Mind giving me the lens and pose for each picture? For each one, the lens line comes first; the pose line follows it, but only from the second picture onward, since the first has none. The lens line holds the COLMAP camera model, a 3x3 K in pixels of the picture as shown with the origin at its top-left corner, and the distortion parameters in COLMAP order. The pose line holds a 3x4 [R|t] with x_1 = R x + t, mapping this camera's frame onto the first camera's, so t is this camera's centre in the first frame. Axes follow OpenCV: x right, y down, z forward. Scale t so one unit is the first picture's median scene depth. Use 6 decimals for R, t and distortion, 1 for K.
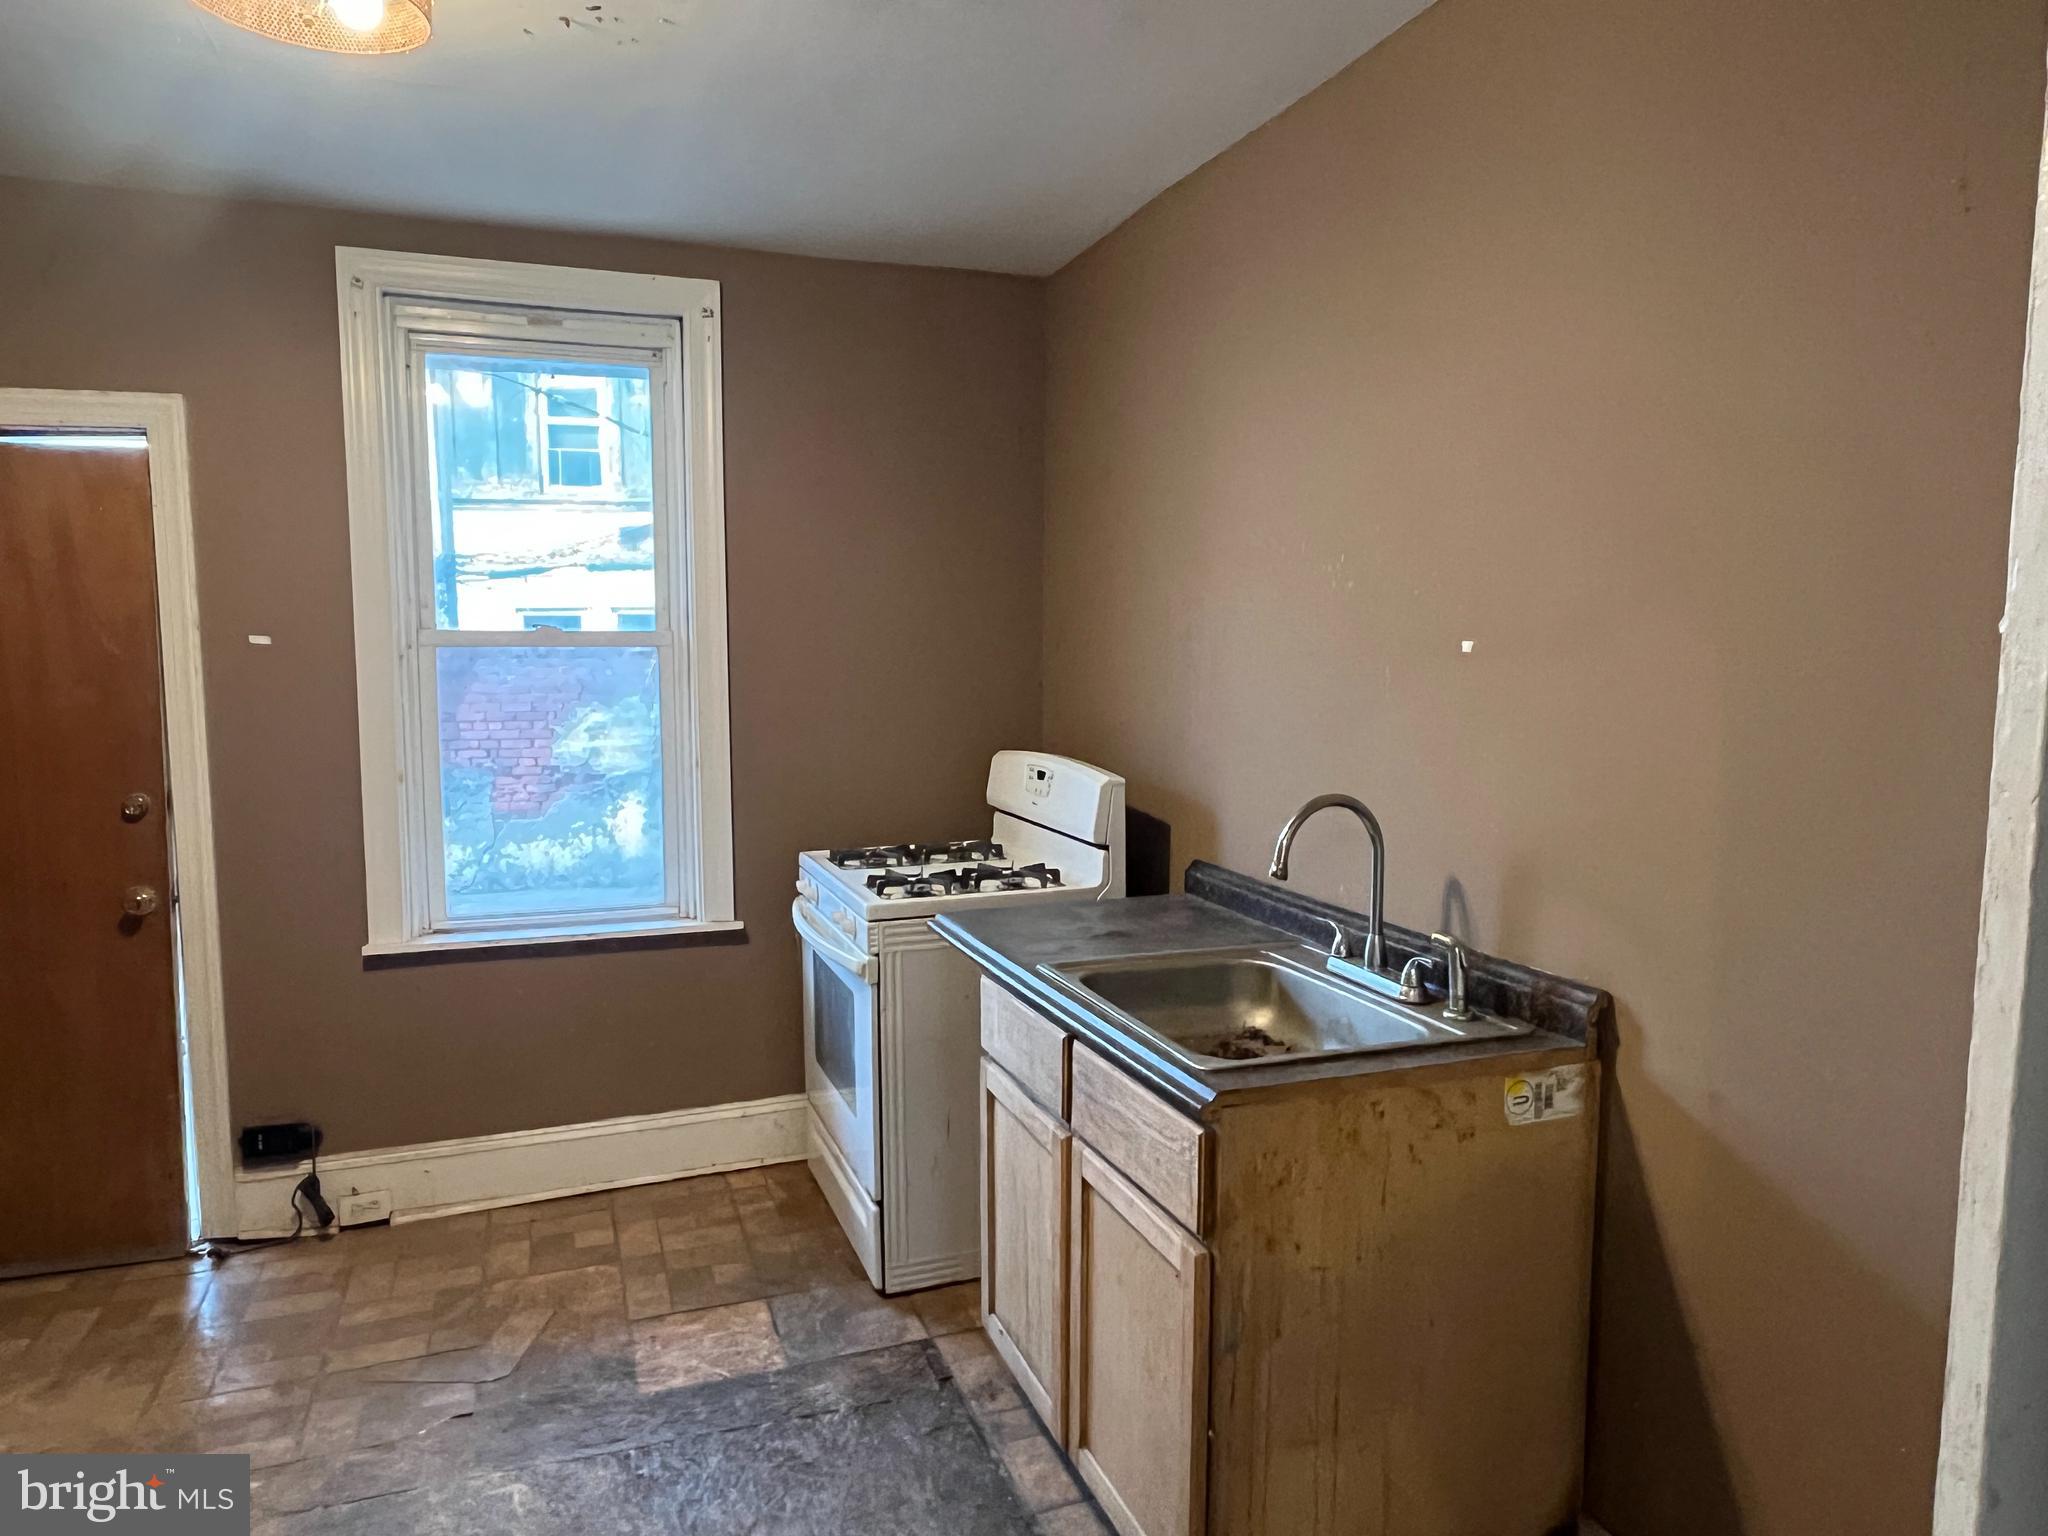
lens RADIAL K [[1287.9, 0, 1018.0], [0, 1287.9, 770.8], [0, 0, 1]] dist [-0.001192, 0.000000]
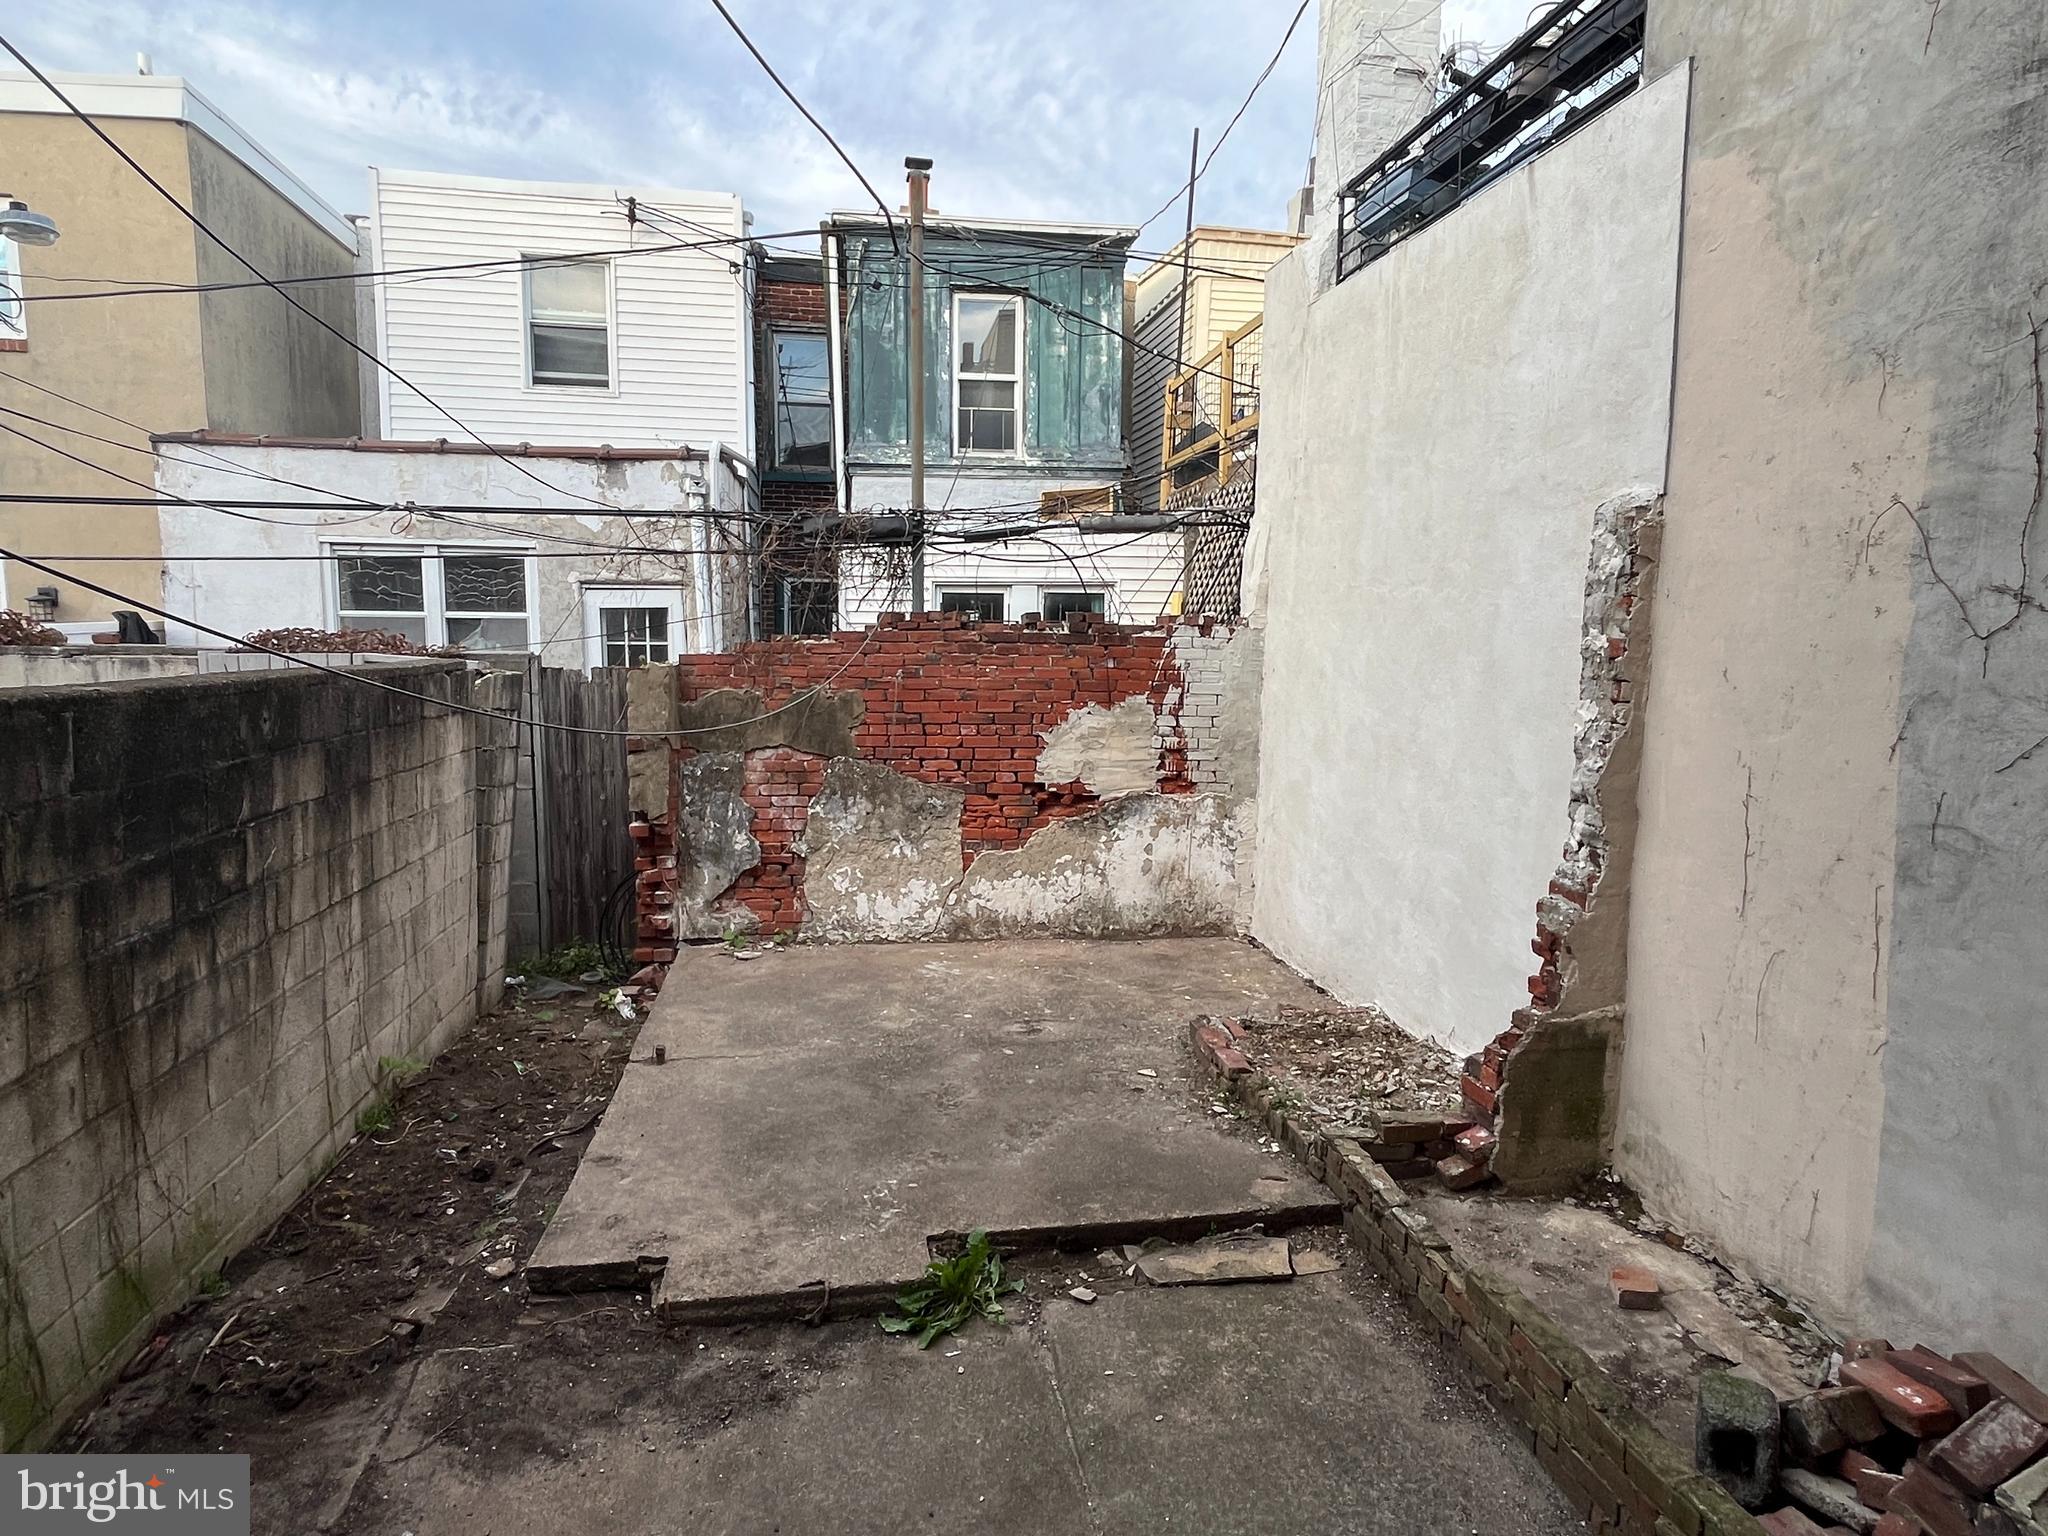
lens RADIAL K [[1143.2, 0, 1024.4], [0, 1143.2, 762.2], [0, 0, 1]] dist [-0.000679, -0.000026]
pose [[0.983843, 0.034186, -0.175738, -0.246411], [-0.031409, 0.999334, 0.018562, -0.028771], [0.176255, -0.012743, 0.984262, 0.318280]]
